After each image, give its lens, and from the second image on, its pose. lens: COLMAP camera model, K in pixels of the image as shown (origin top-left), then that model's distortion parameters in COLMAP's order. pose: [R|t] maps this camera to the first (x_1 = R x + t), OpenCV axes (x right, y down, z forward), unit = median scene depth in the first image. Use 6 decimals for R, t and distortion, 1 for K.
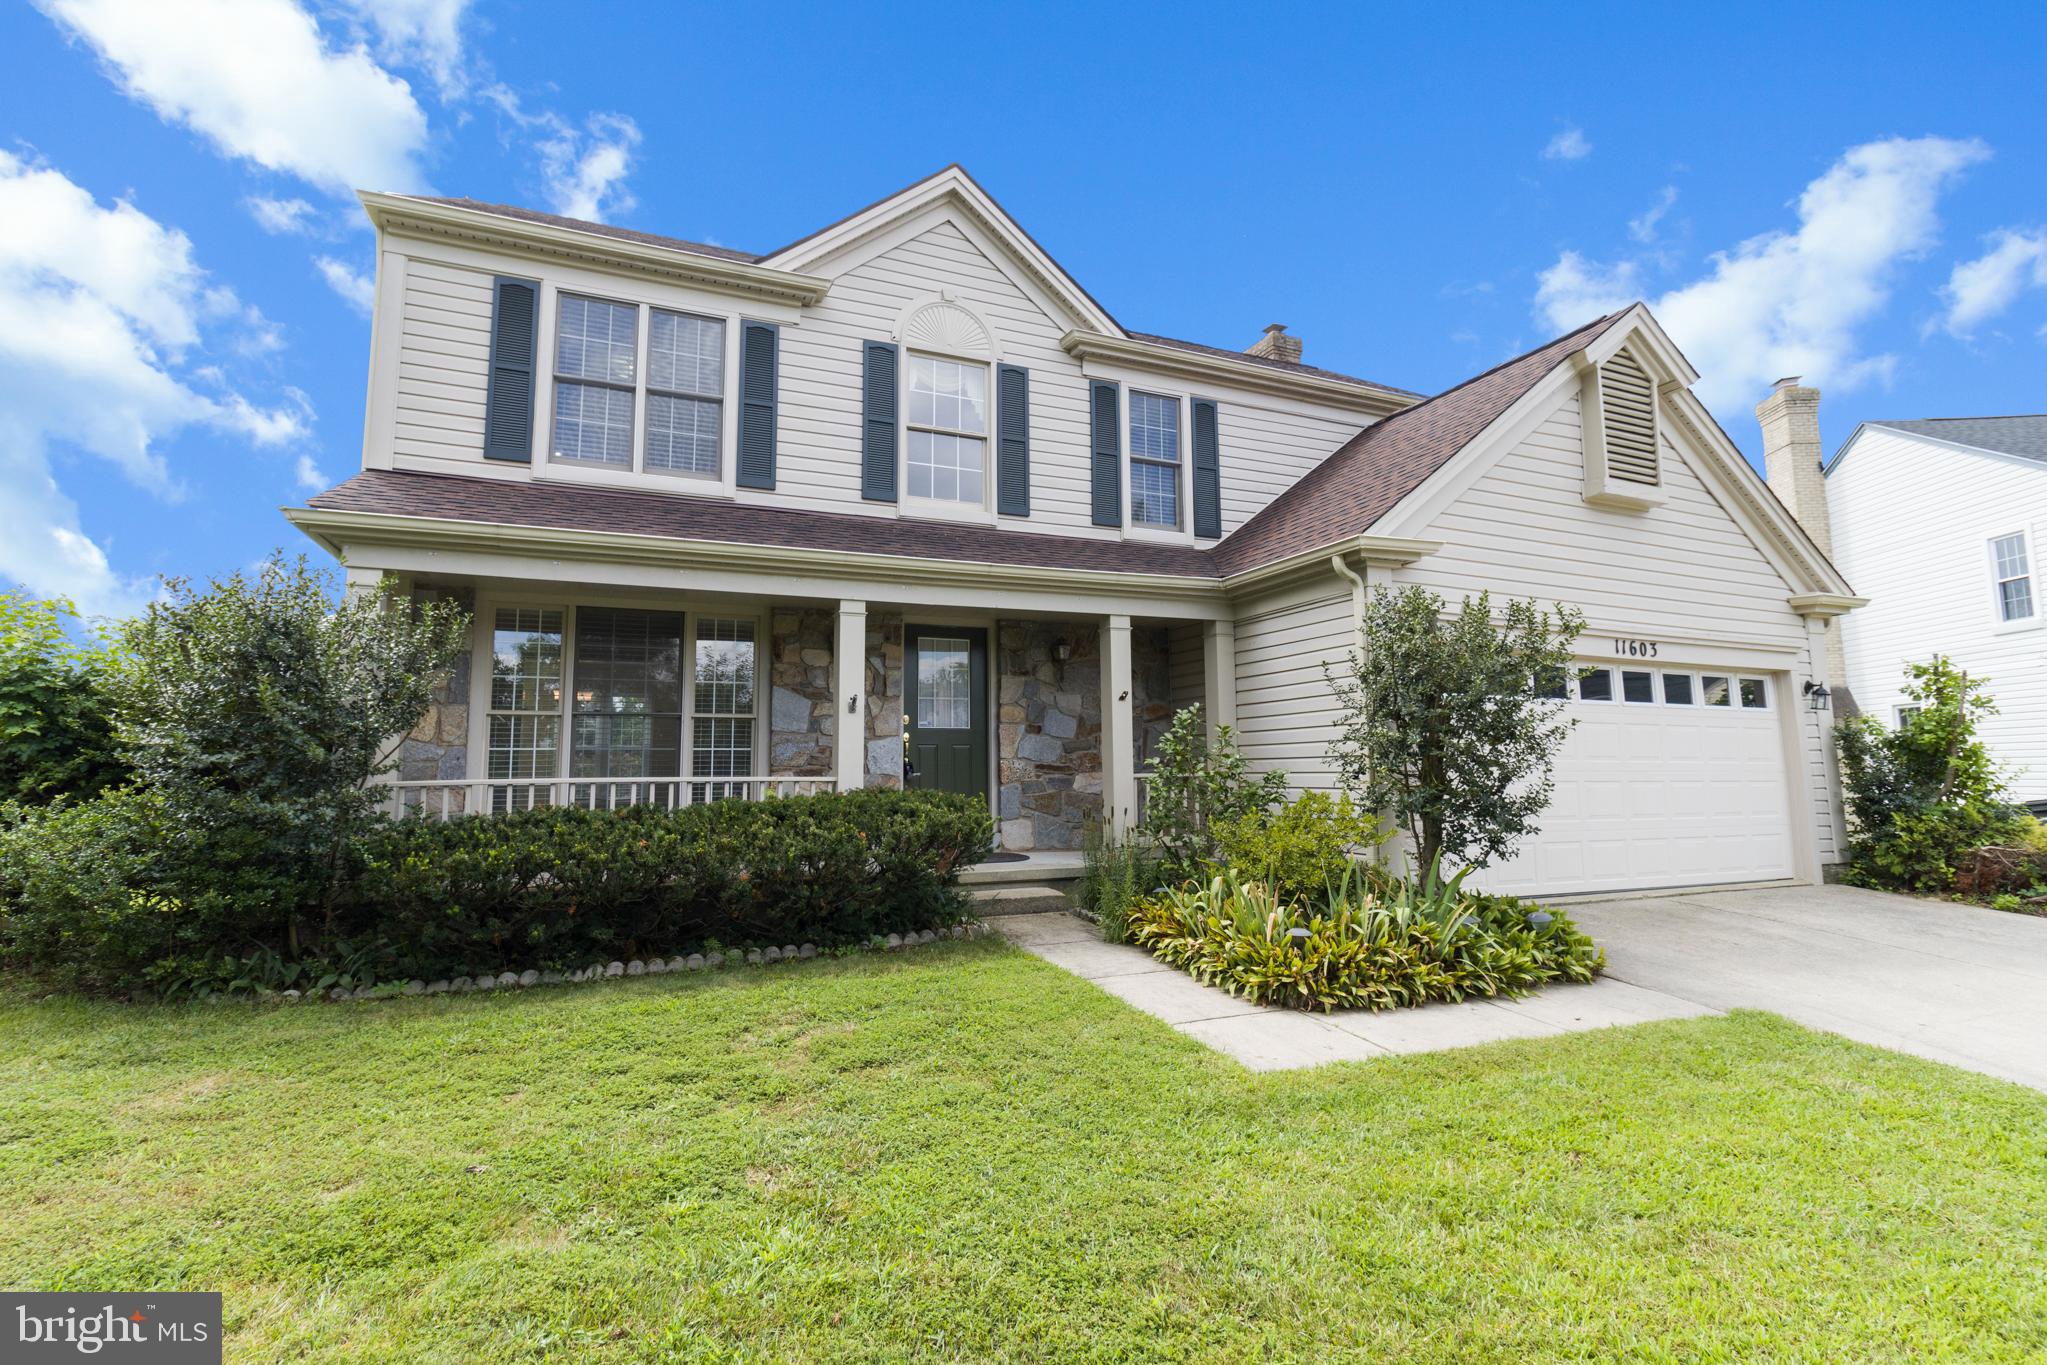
lens RADIAL K [[952.9, 0, 1026.0], [0, 952.9, 677.9], [0, 0, 1]] dist [0.003281, -0.000725]
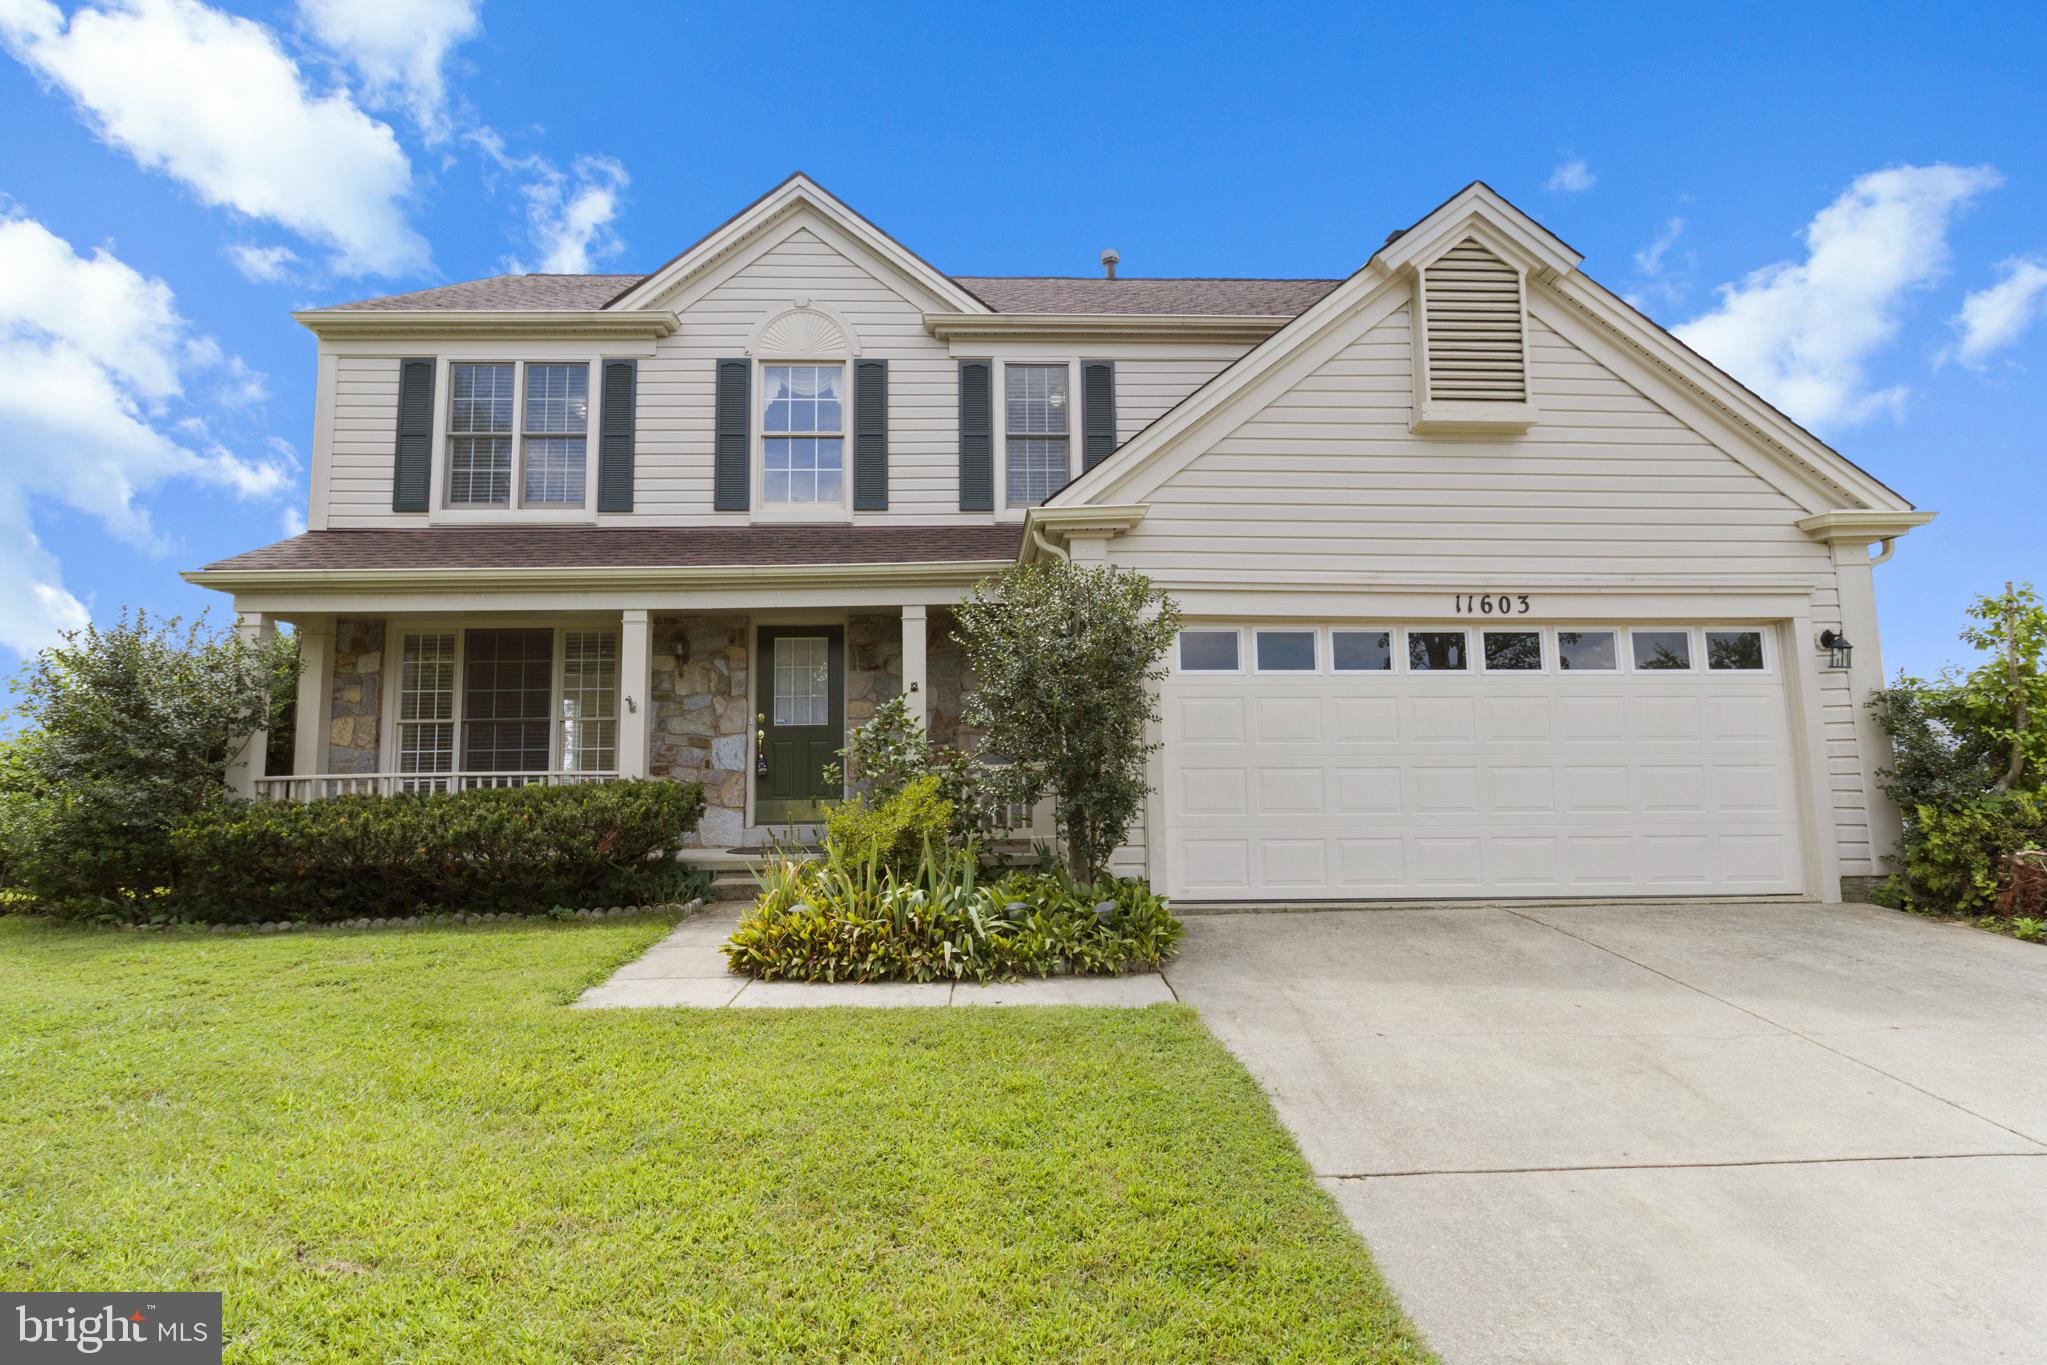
lens RADIAL K [[1093.5, 0, 1026.4], [0, 1093.5, 681.3], [0, 0, 1]] dist [0.002497, -0.001852]
pose [[0.935326, -0.041109, -0.351389, 0.567914], [0.043066, 0.999070, -0.002246, 0.019197], [0.351155, -0.013032, 0.936227, -0.018546]]
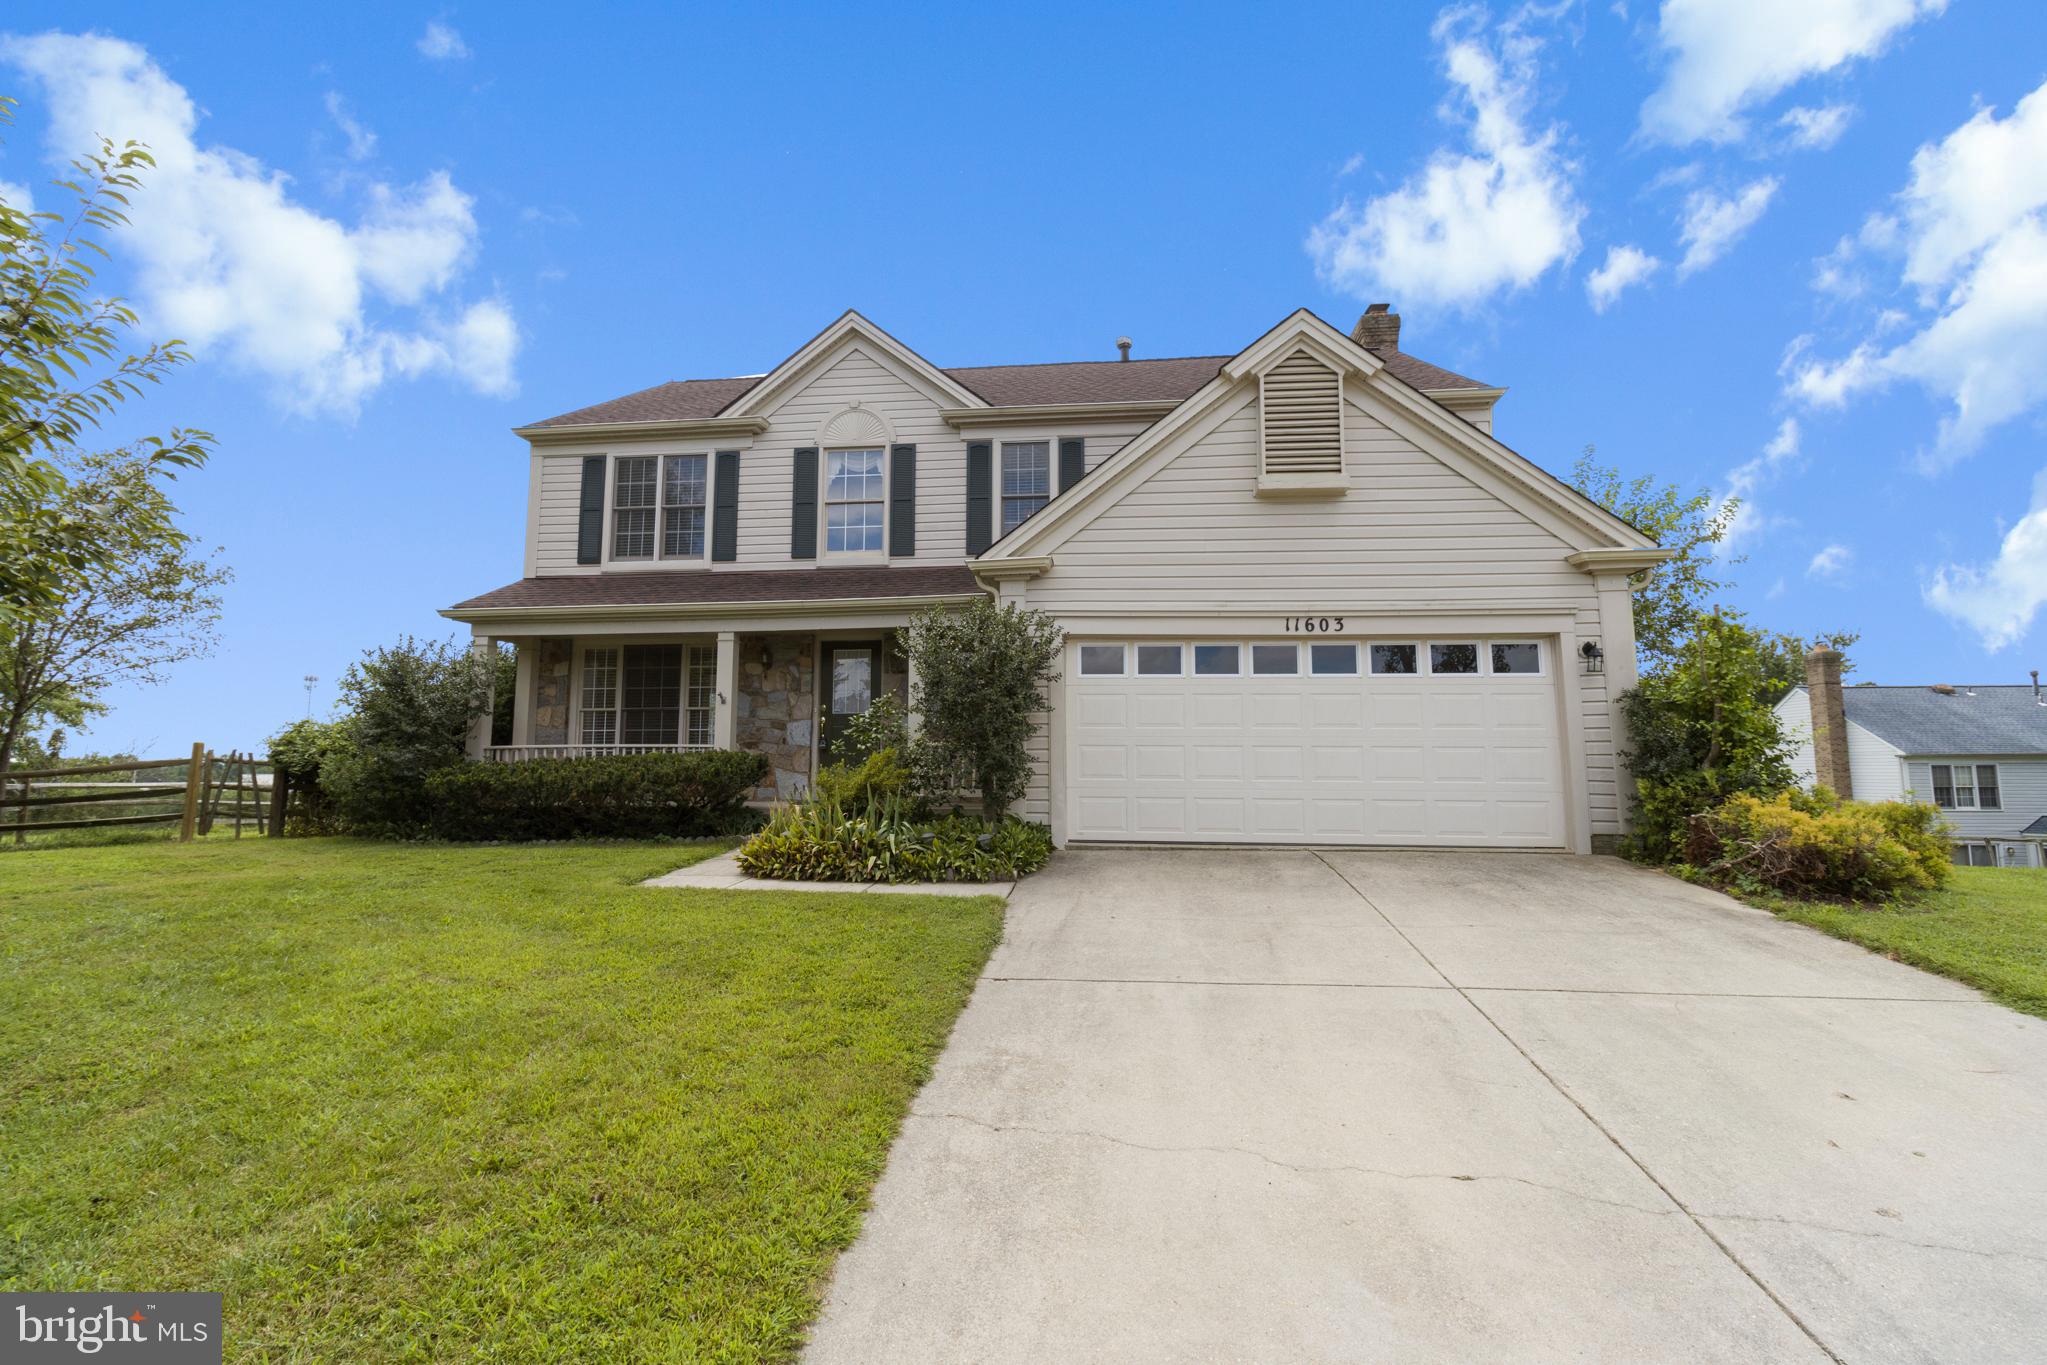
lens RADIAL K [[952.9, 0, 1021.7], [0, 952.9, 679.2], [0, 0, 1]] dist [0.003281, -0.000725]
pose [[0.872160, -0.041266, -0.487478, 0.840000], [0.043442, 0.999032, -0.006848, 0.023387], [0.487289, -0.015205, 0.873109, -0.111747]]
